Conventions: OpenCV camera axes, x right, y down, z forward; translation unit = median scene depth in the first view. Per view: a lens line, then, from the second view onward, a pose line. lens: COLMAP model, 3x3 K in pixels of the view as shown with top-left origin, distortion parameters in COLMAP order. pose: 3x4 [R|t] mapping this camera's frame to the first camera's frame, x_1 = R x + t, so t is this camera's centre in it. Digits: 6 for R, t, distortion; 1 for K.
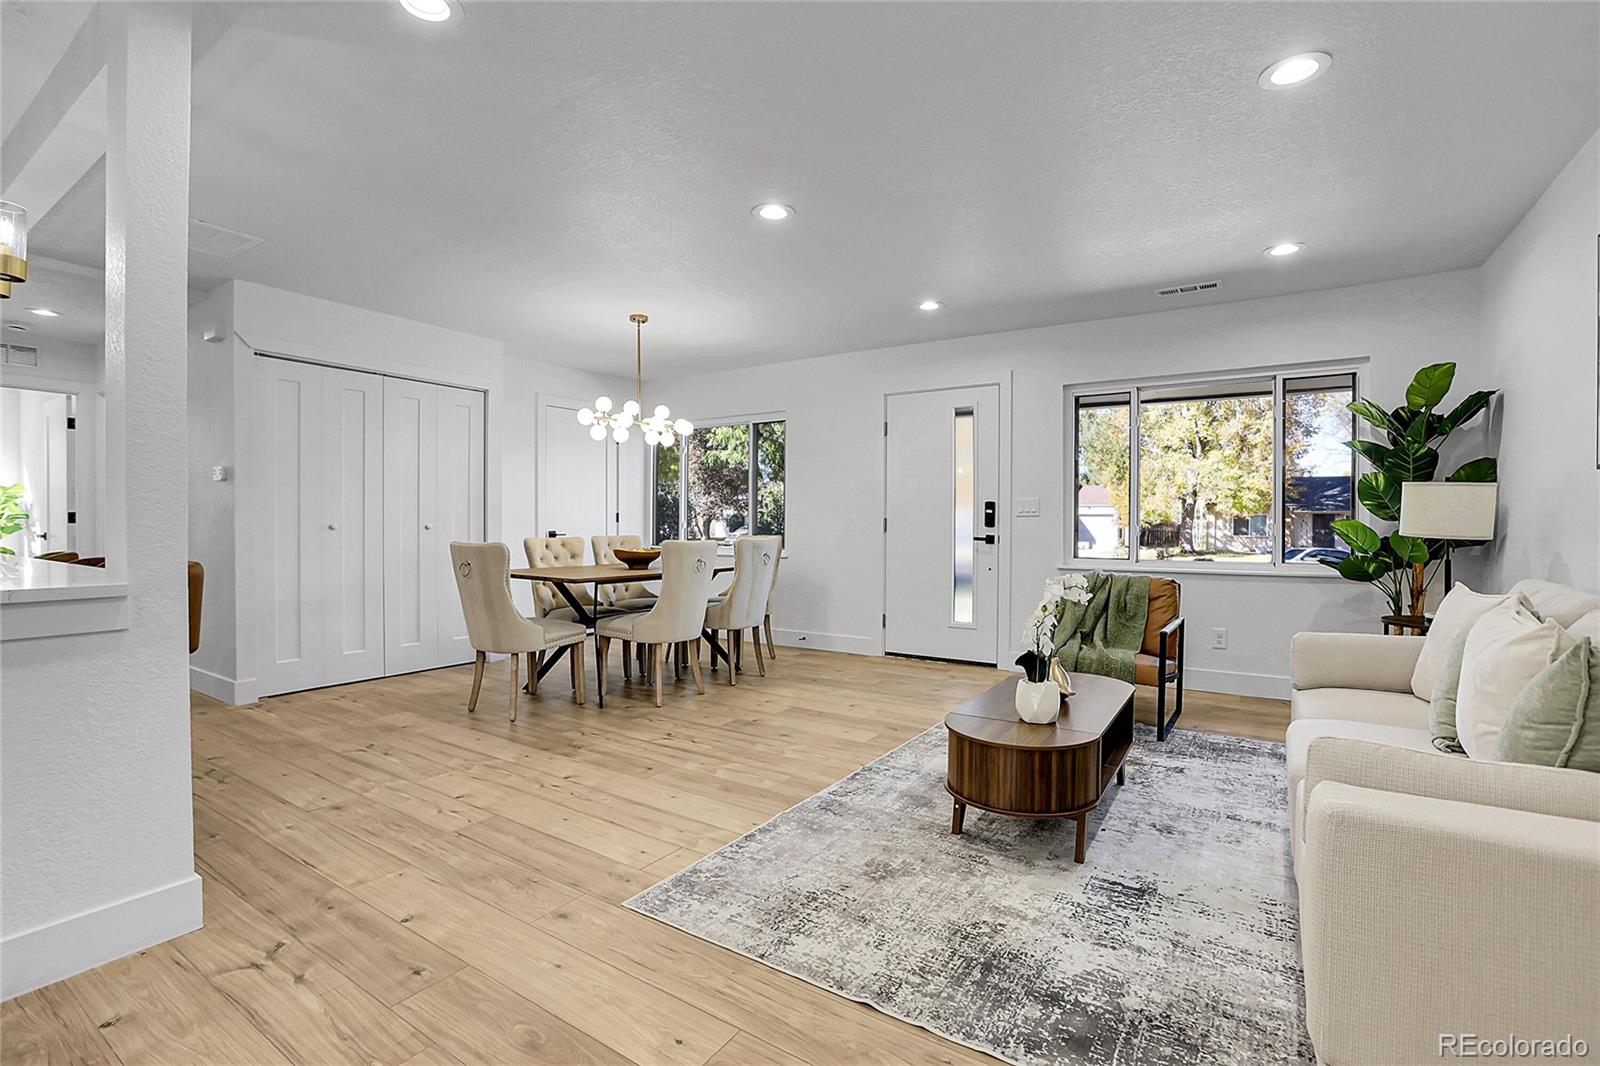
lens RADIAL K [[729.3, 0, 796.2], [0, 729.3, 531.4], [0, 0, 1]] dist [-0.051506, 0.015267]
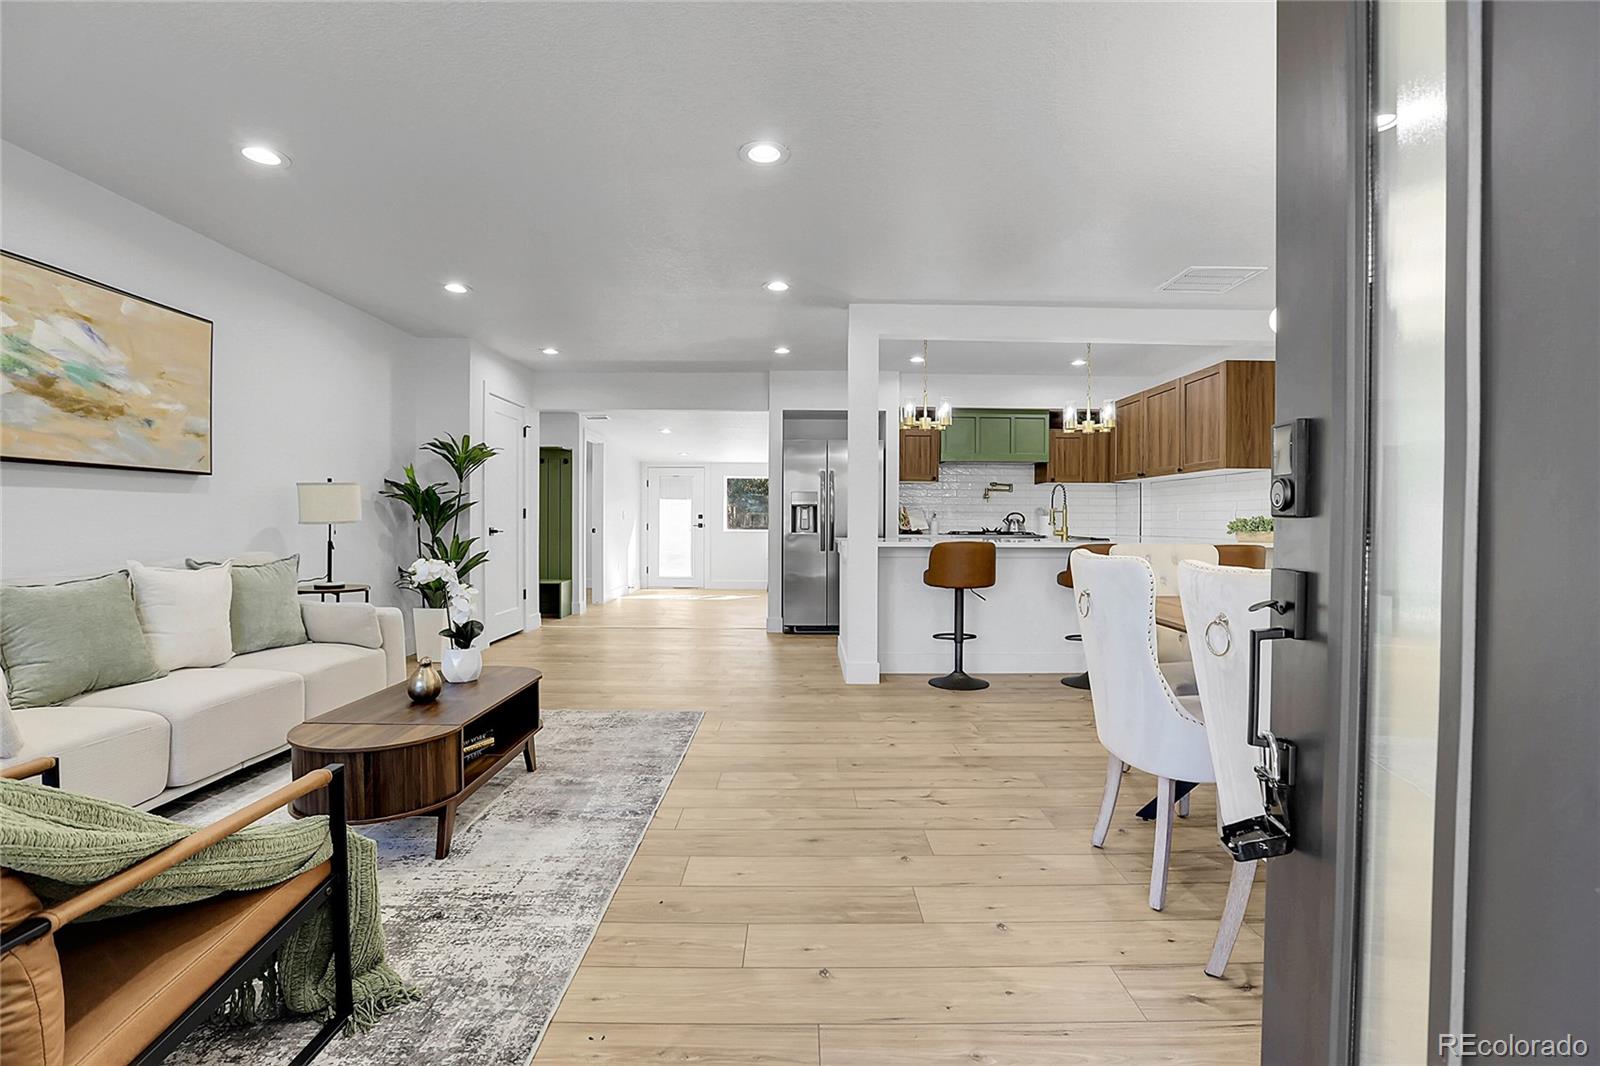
lens RADIAL K [[729.3, 0, 807.3], [0, 729.3, 525.2], [0, 0, 1]] dist [-0.051506, 0.015267]
pose [[-0.825216, -0.003865, -0.564803, 0.280411], [-0.014534, 0.999791, 0.014394, -0.009744], [0.564630, 0.020087, -0.825100, 1.200162]]
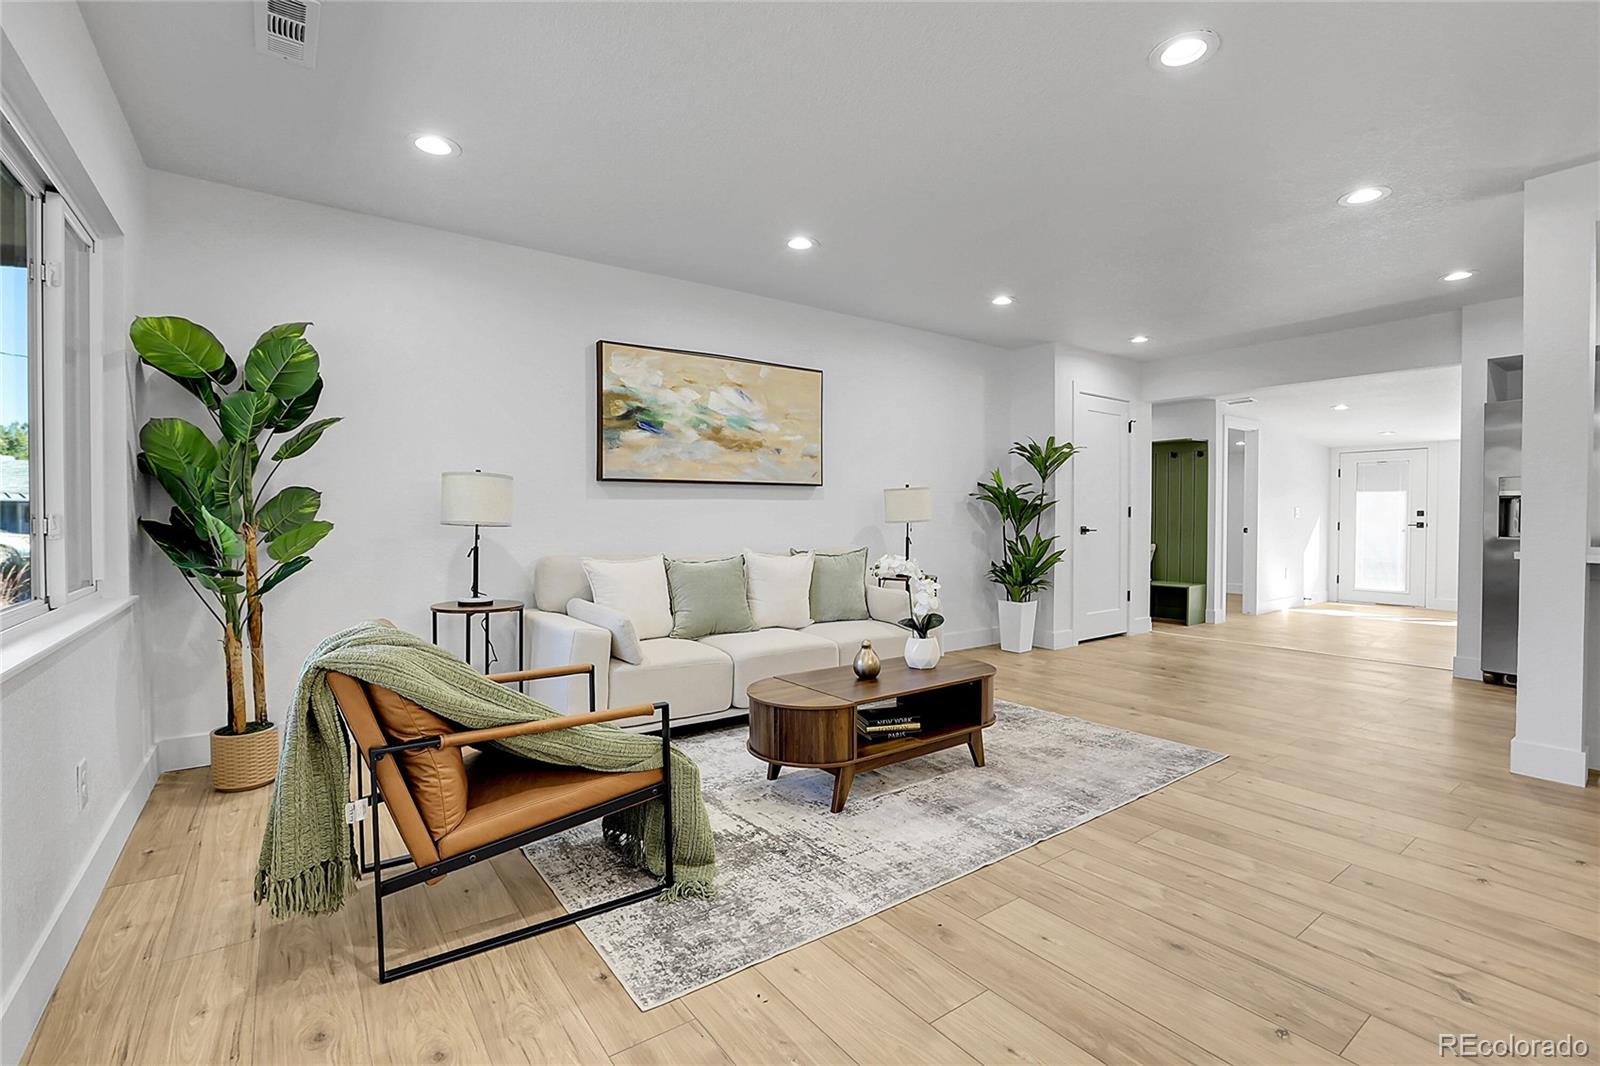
lens RADIAL K [[729.3, 0, 800.3], [0, 729.3, 524.1], [0, 0, 1]] dist [-0.051506, 0.015267]
pose [[-0.939571, -0.008475, 0.342250, 0.048621], [-0.000286, 0.999713, 0.023971, -0.013924], [-0.342355, 0.022424, -0.939303, 1.205078]]
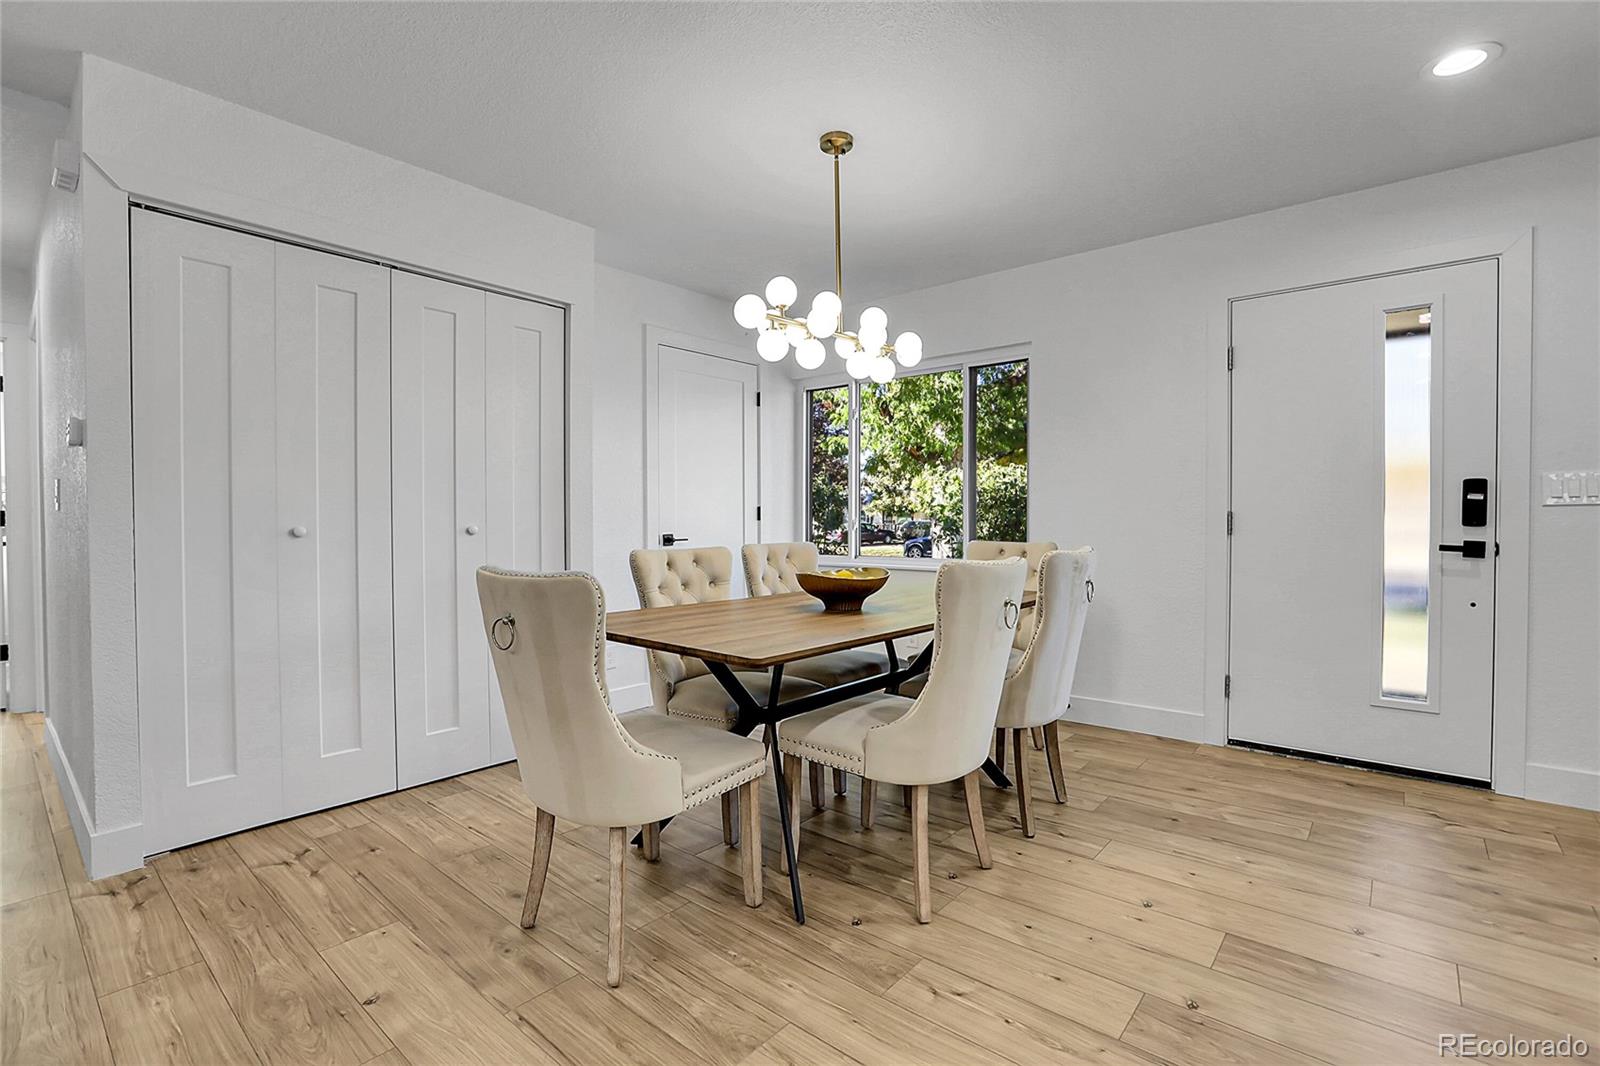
lens RADIAL K [[729.3, 0, 800.7], [0, 729.3, 528.9], [0, 0, 1]] dist [-0.051506, 0.015267]
pose [[0.993454, -0.004745, -0.114139, -0.192994], [0.004760, 0.999989, -0.000147, -0.007214], [0.114138, -0.000397, 0.993465, 0.488170]]
